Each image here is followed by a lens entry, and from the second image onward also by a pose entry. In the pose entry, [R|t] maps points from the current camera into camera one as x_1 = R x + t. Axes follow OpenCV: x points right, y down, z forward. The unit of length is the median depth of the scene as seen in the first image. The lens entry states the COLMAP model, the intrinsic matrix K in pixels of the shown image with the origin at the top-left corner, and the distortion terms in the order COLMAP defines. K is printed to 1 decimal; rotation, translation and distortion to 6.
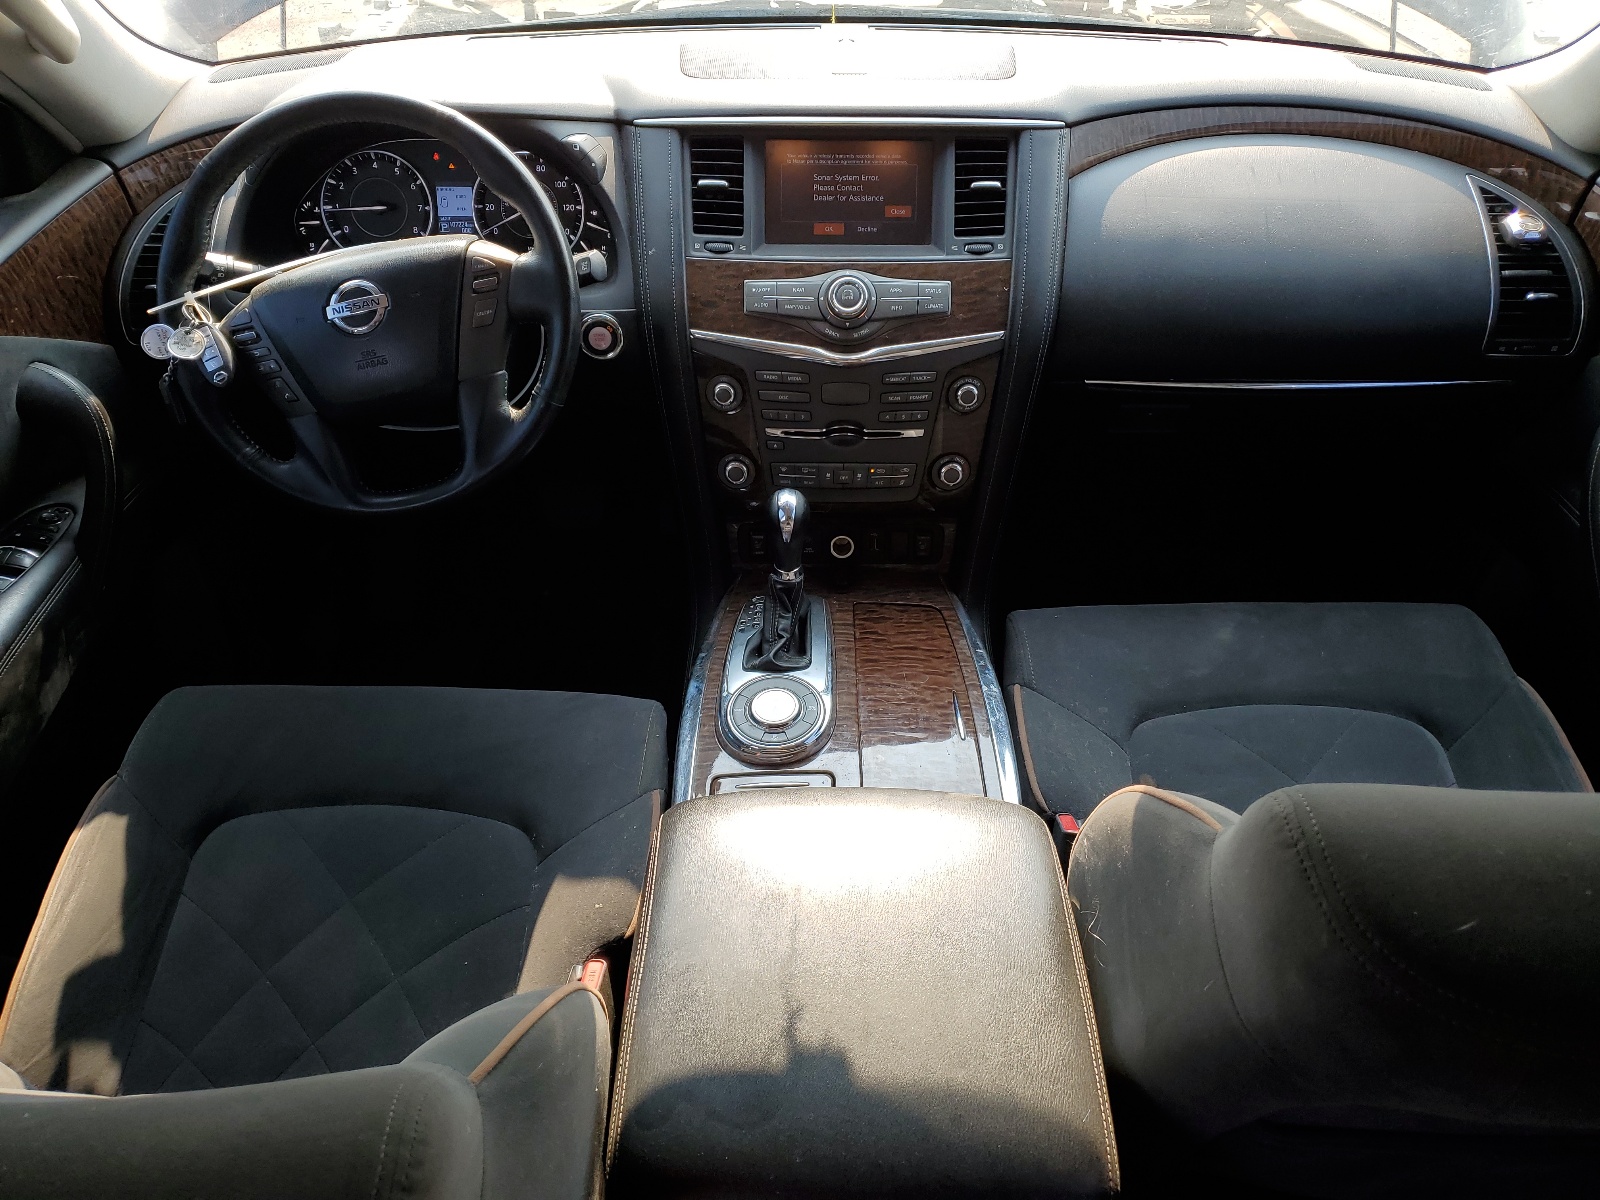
lens RADIAL K [[1208.9, 0, 798.0], [0, 1208.9, 607.0], [0, 0, 1]] dist [-0.000394, 0.008288]
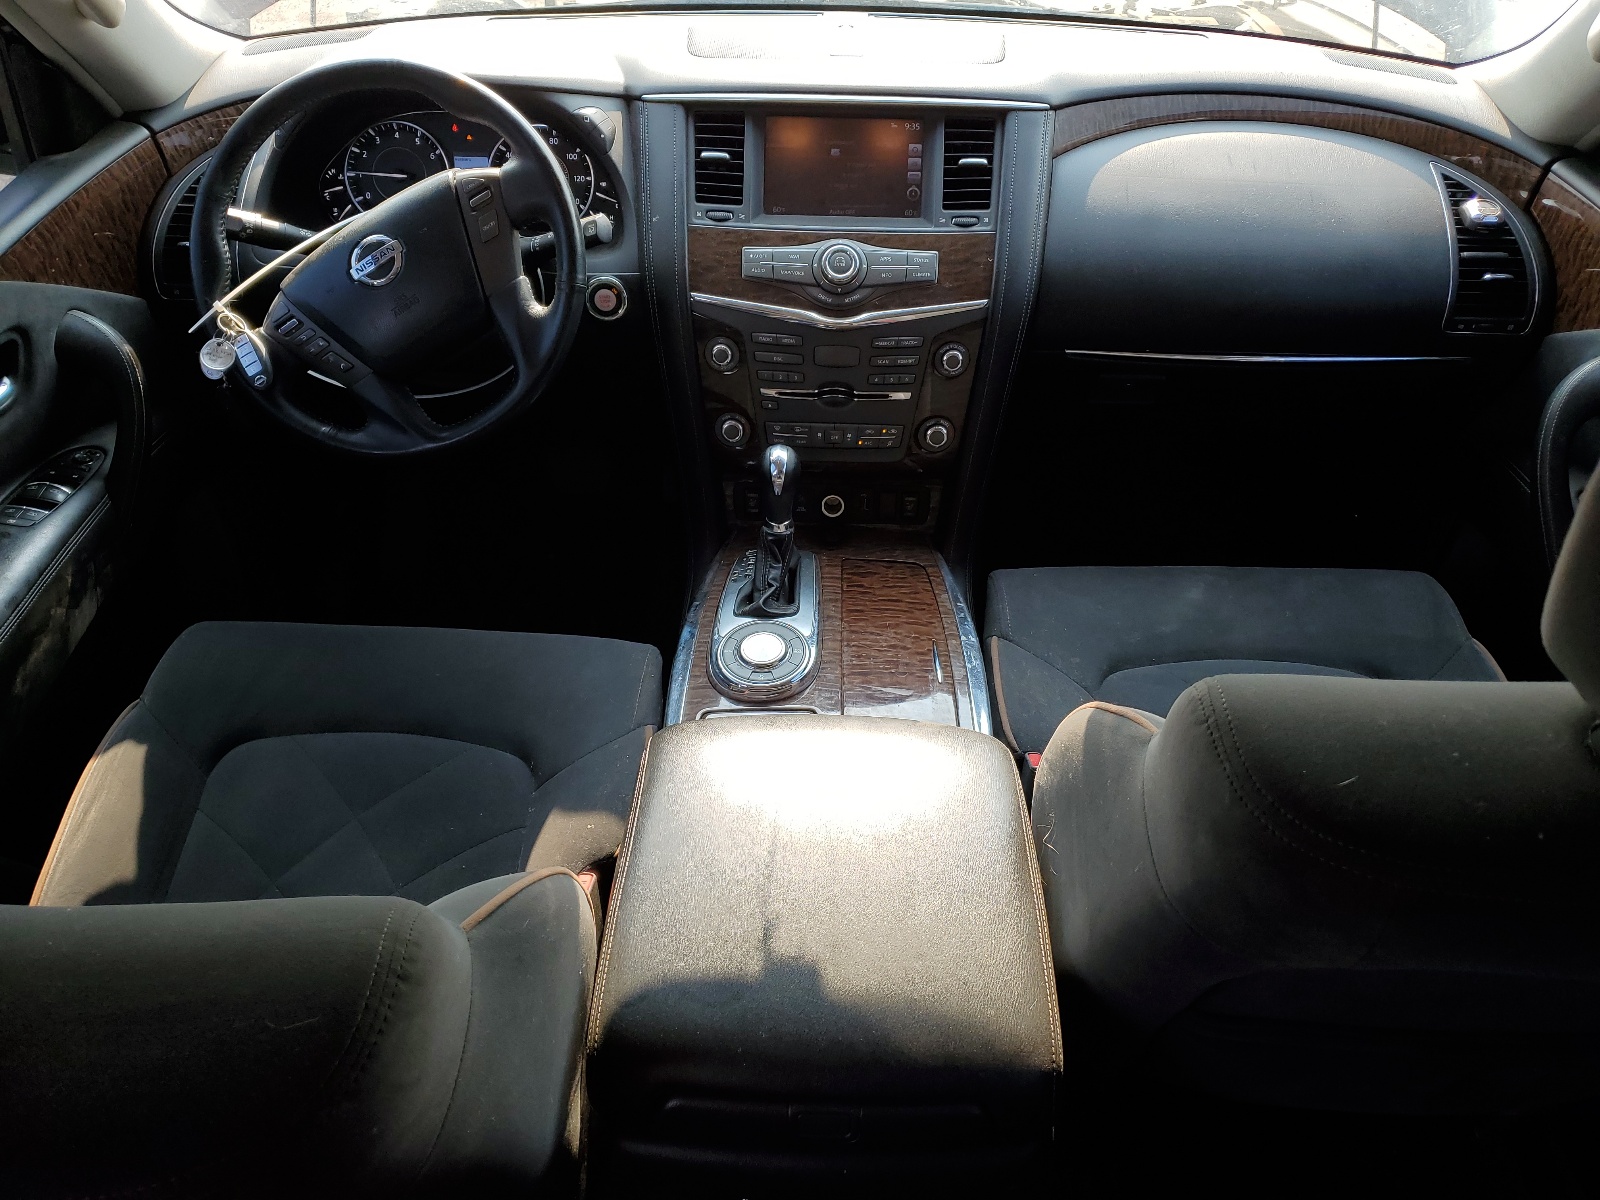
lens RADIAL K [[1208.9, 0, 803.4], [0, 1208.9, 592.7], [0, 0, 1]] dist [-0.000394, 0.008288]
pose [[0.999789, 0.020049, -0.004436, 0.019031], [-0.020113, 0.999688, -0.014820, 0.045792], [0.004138, 0.014907, 0.999880, -0.052045]]
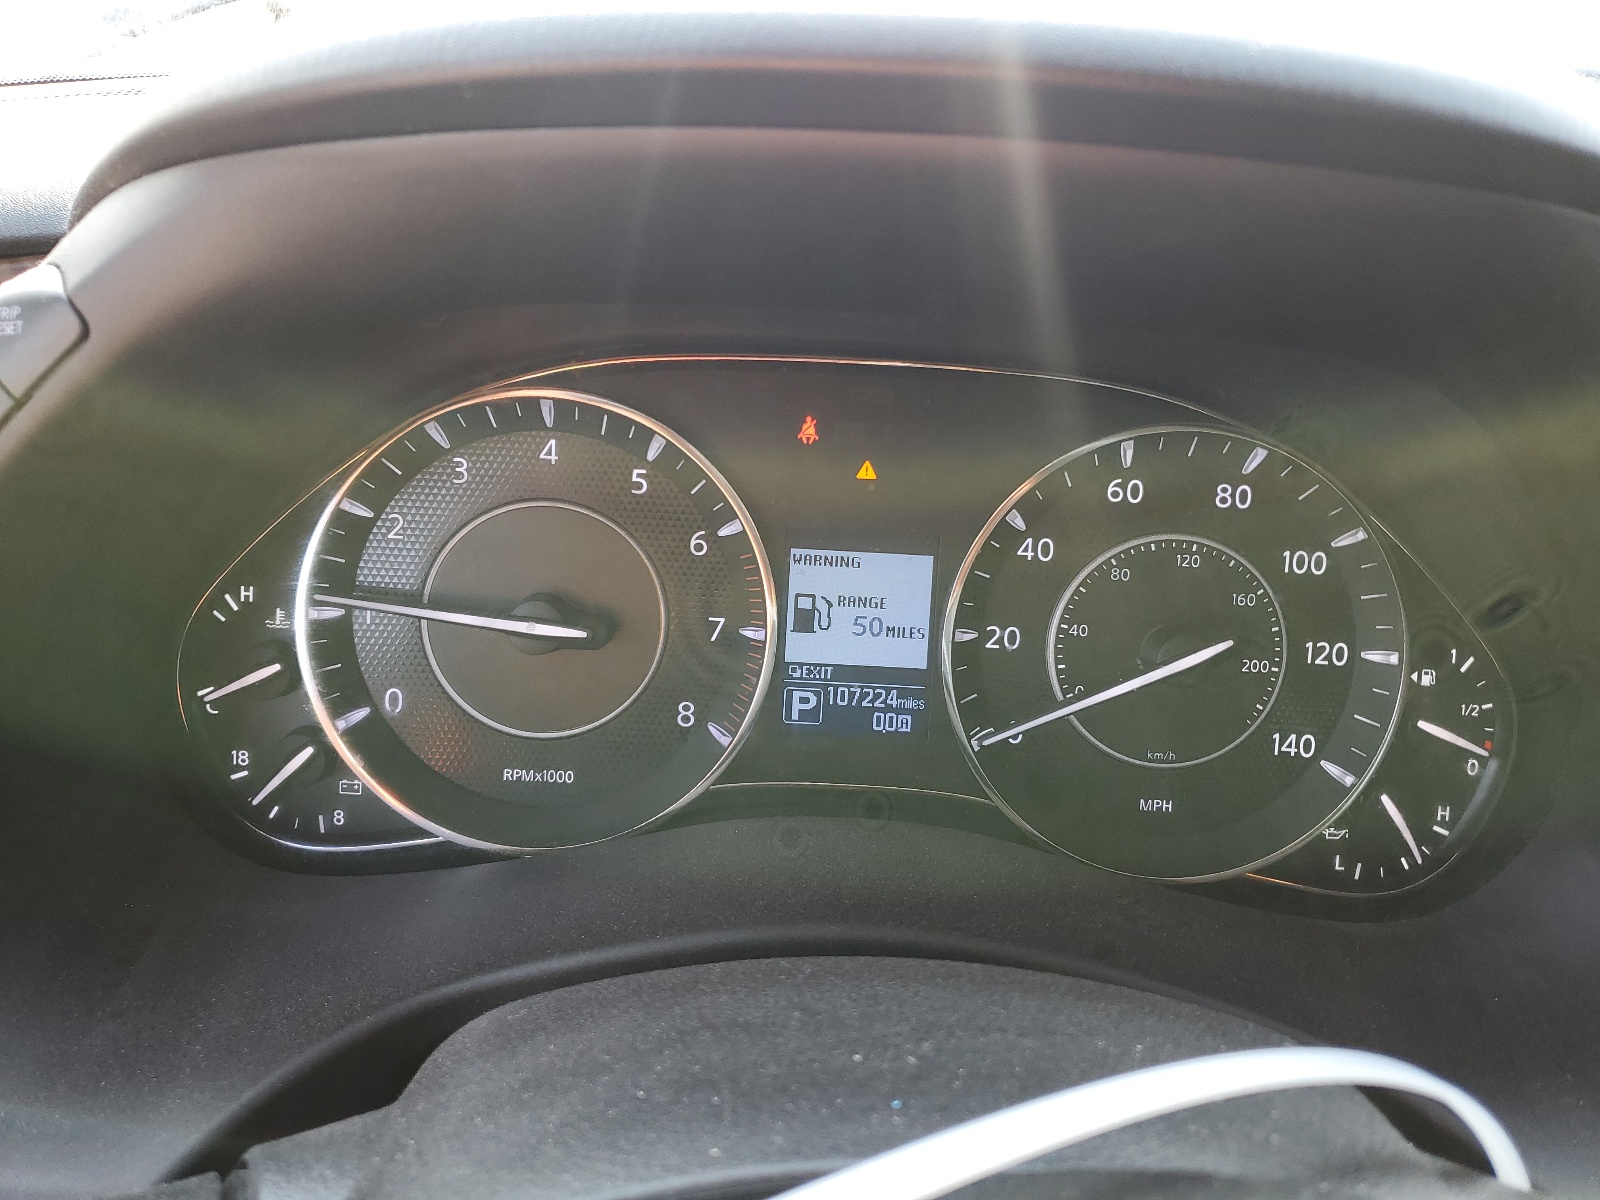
lens RADIAL K [[1208.9, 0, 799.5], [0, 1208.9, 598.9], [0, 0, 1]] dist [-0.000394, 0.008288]
pose [[0.998744, 0.046488, 0.018681, -0.326245], [-0.041947, 0.979790, -0.195582, -0.314387], [-0.027396, 0.194552, 0.980509, 0.829513]]
